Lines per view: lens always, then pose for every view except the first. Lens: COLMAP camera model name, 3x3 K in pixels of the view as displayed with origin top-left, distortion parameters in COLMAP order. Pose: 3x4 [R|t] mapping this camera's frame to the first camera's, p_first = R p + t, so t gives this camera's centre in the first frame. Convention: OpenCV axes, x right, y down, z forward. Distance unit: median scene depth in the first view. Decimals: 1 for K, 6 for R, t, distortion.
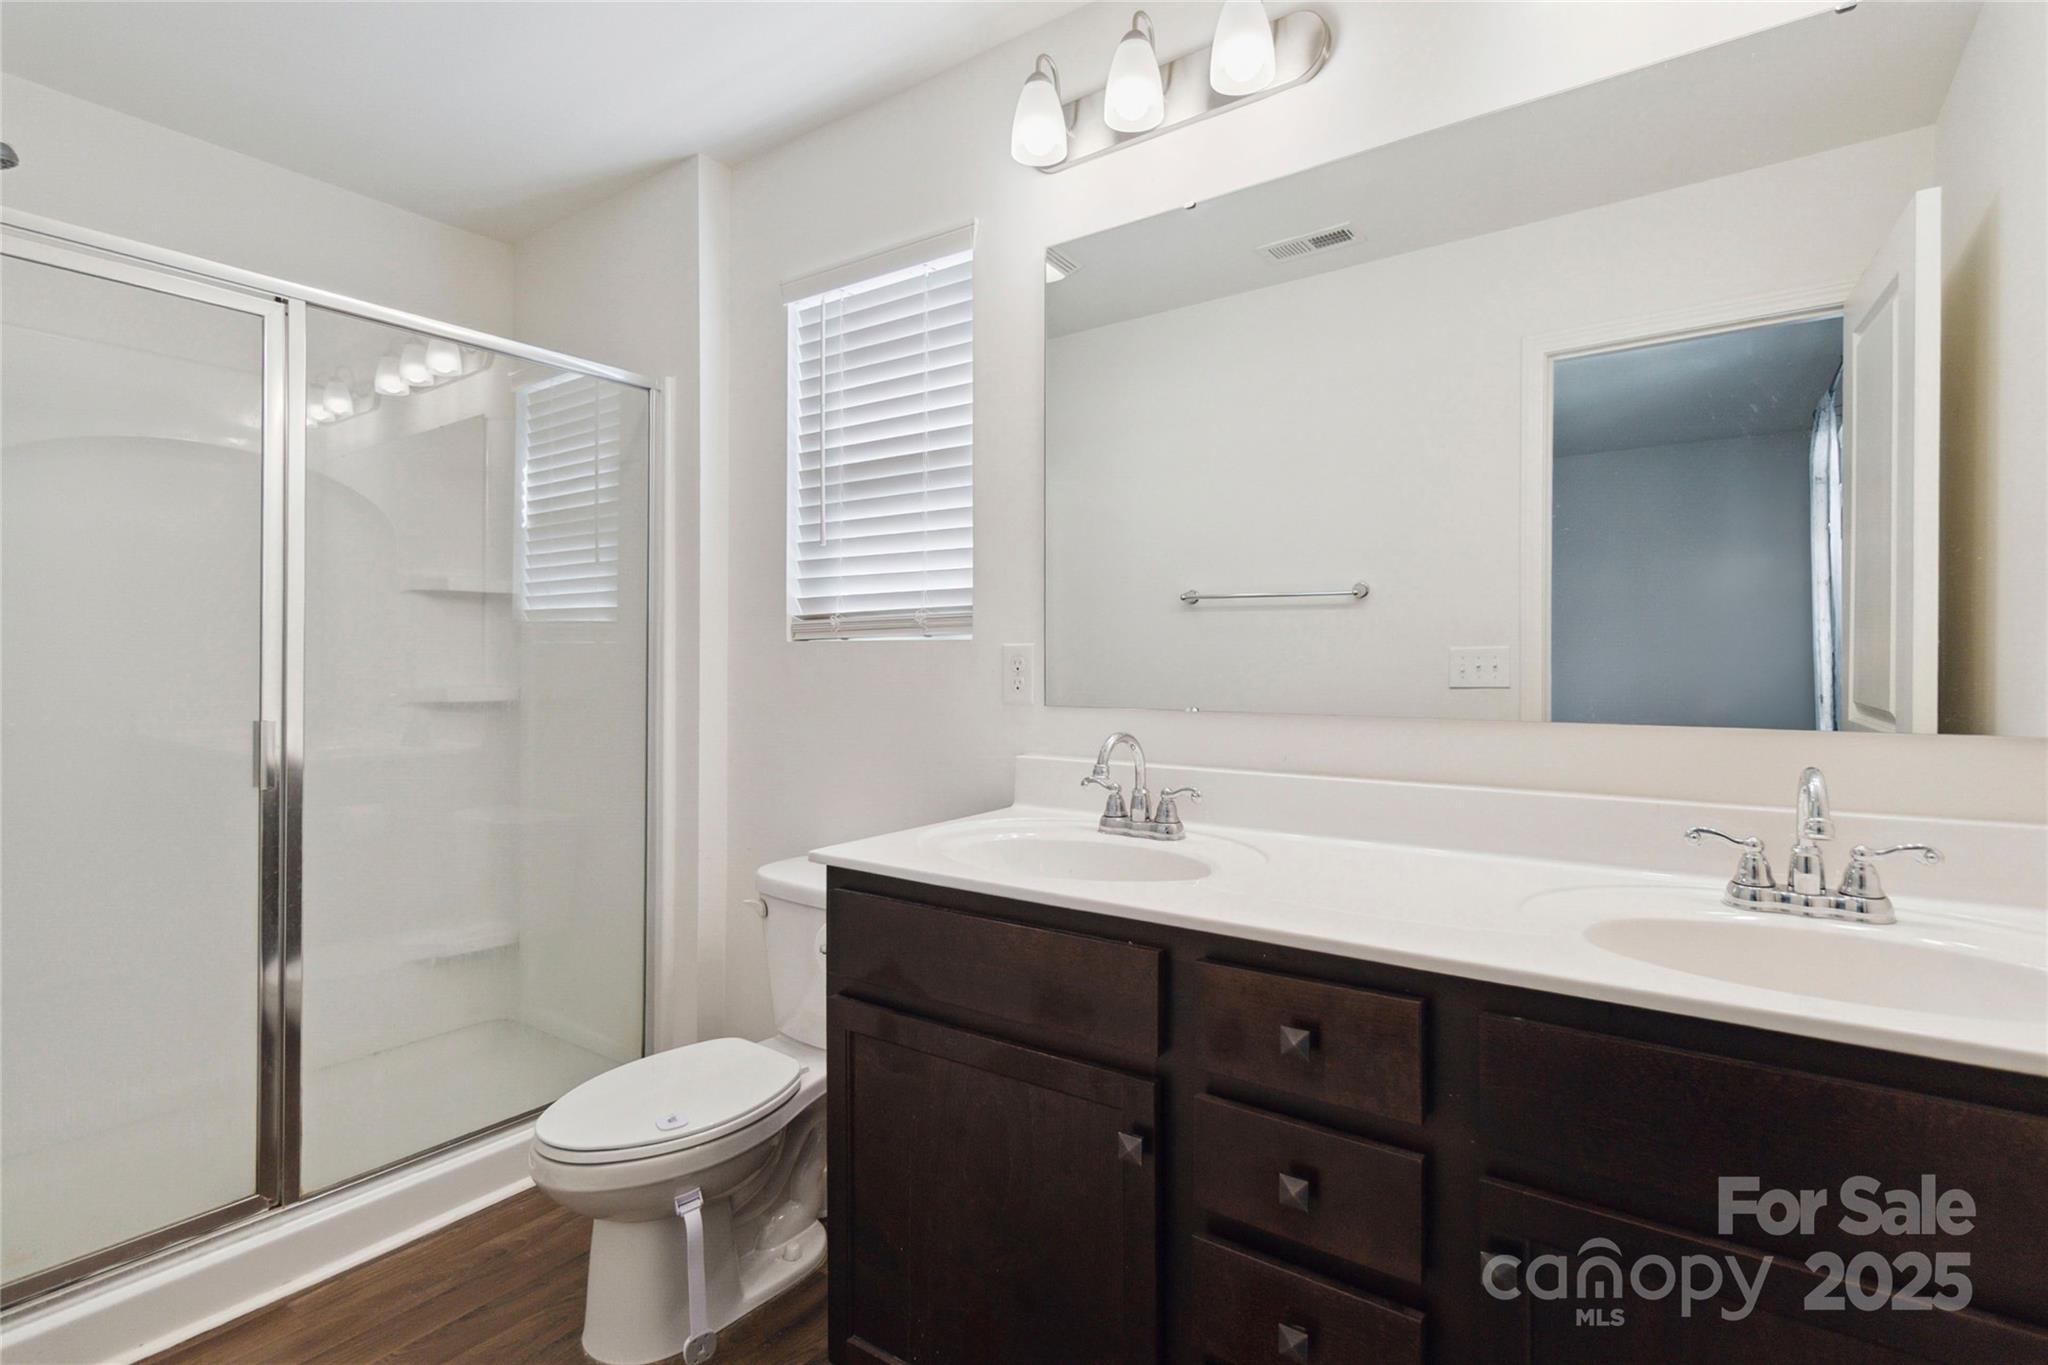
lens RADIAL K [[949.3, 0, 1018.7], [0, 949.3, 655.1], [0, 0, 1]] dist [-0.002731, 0.000226]
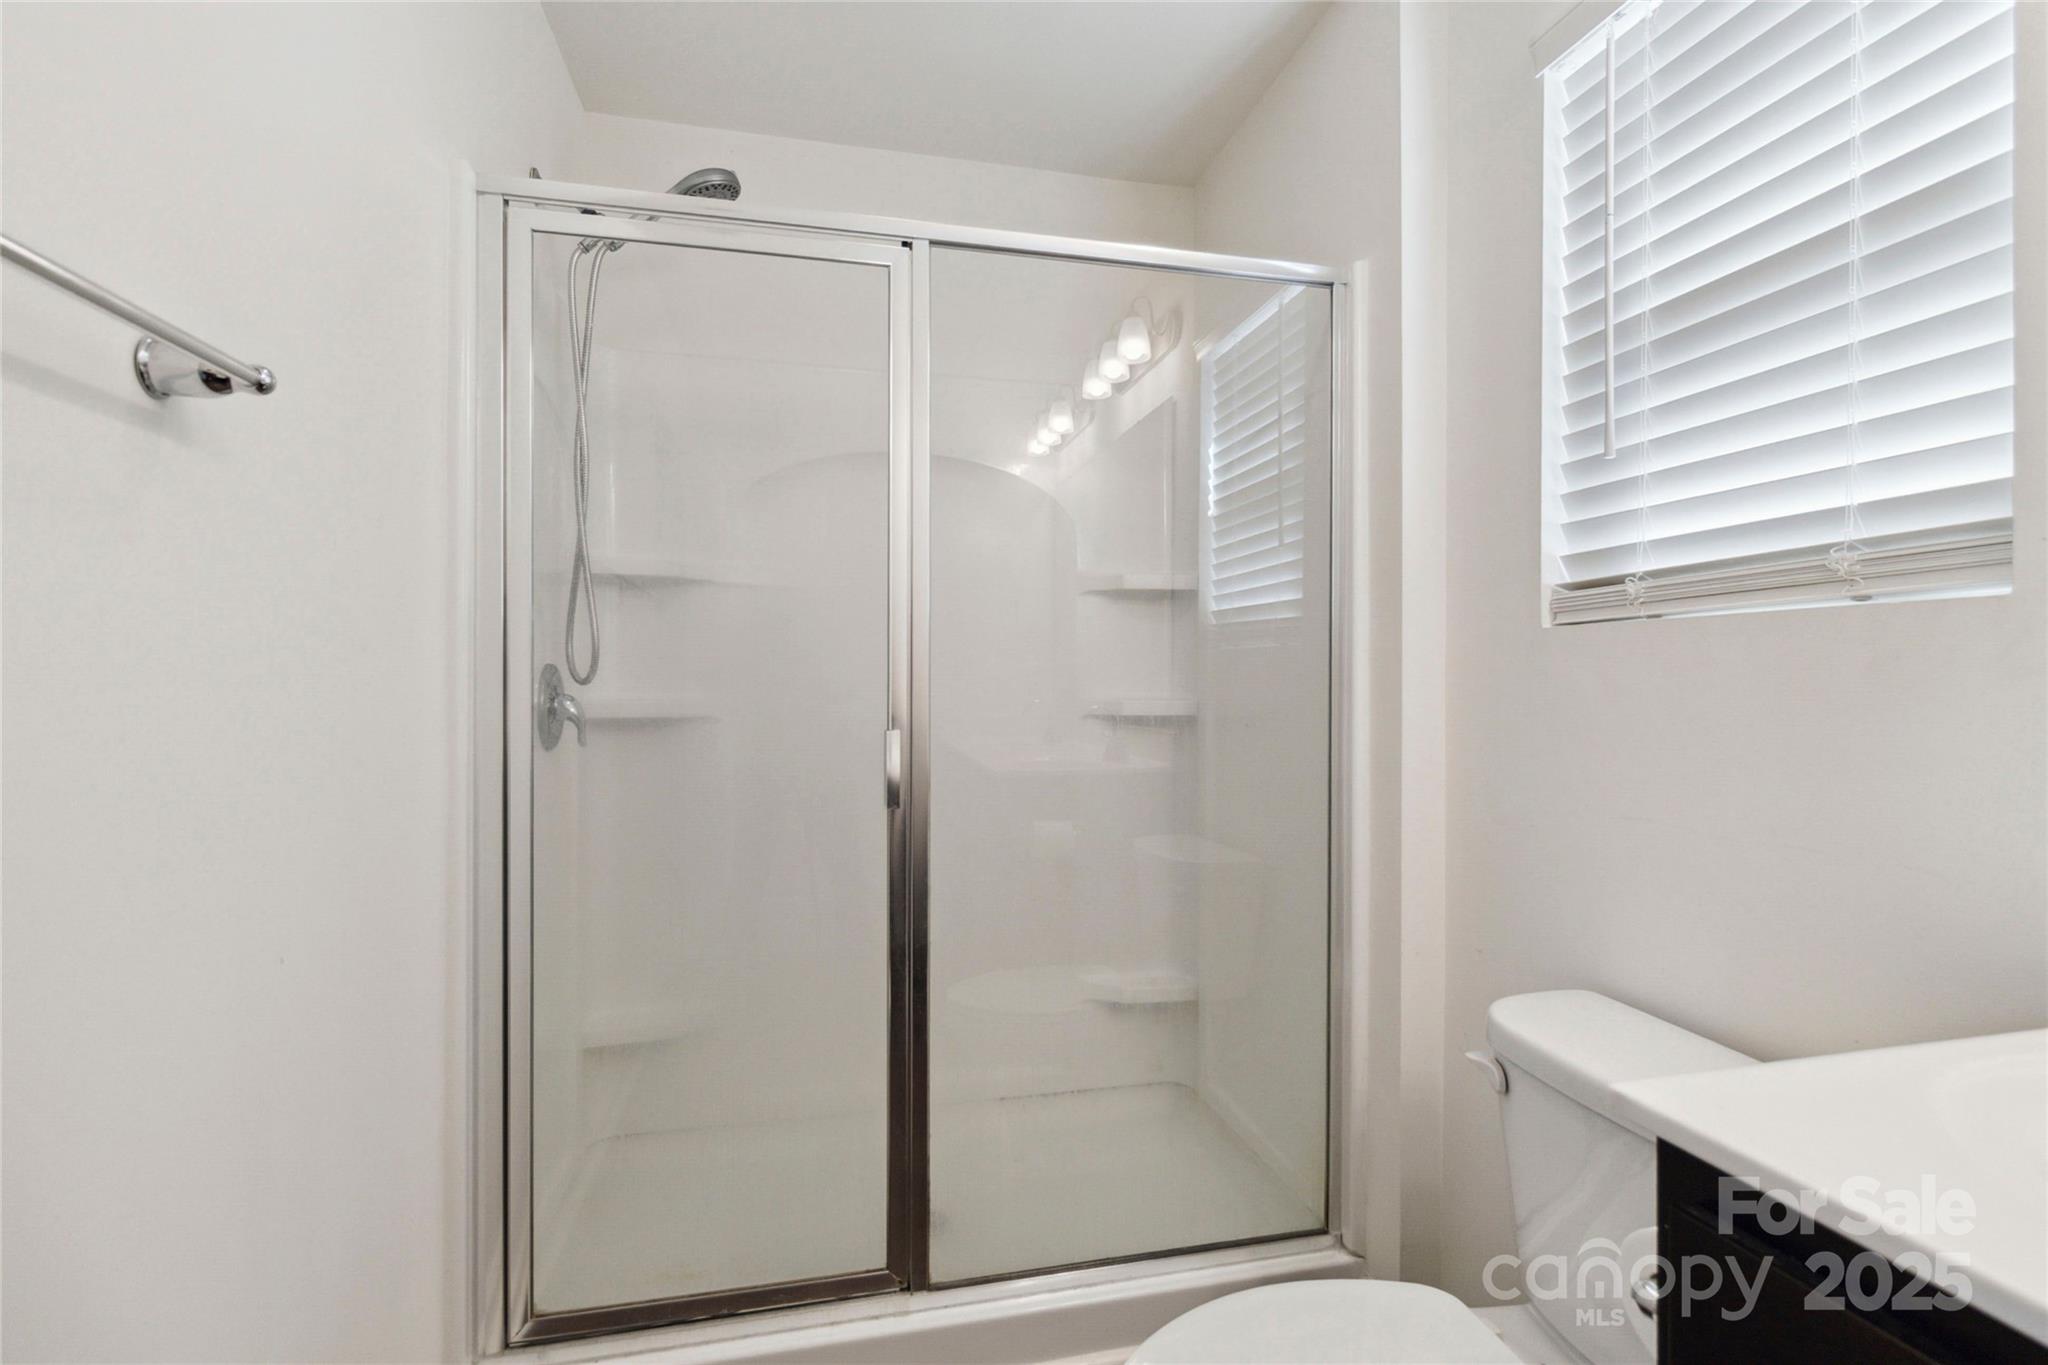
lens RADIAL K [[1034.2, 0, 1024.7], [0, 1034.2, 678.9], [0, 0, 1]] dist [-0.002305, 0.010179]
pose [[0.764833, -0.000031, -0.644228, -0.069975], [0.004348, 0.999977, 0.005113, 0.013842], [0.644214, -0.006712, 0.764816, 0.274358]]
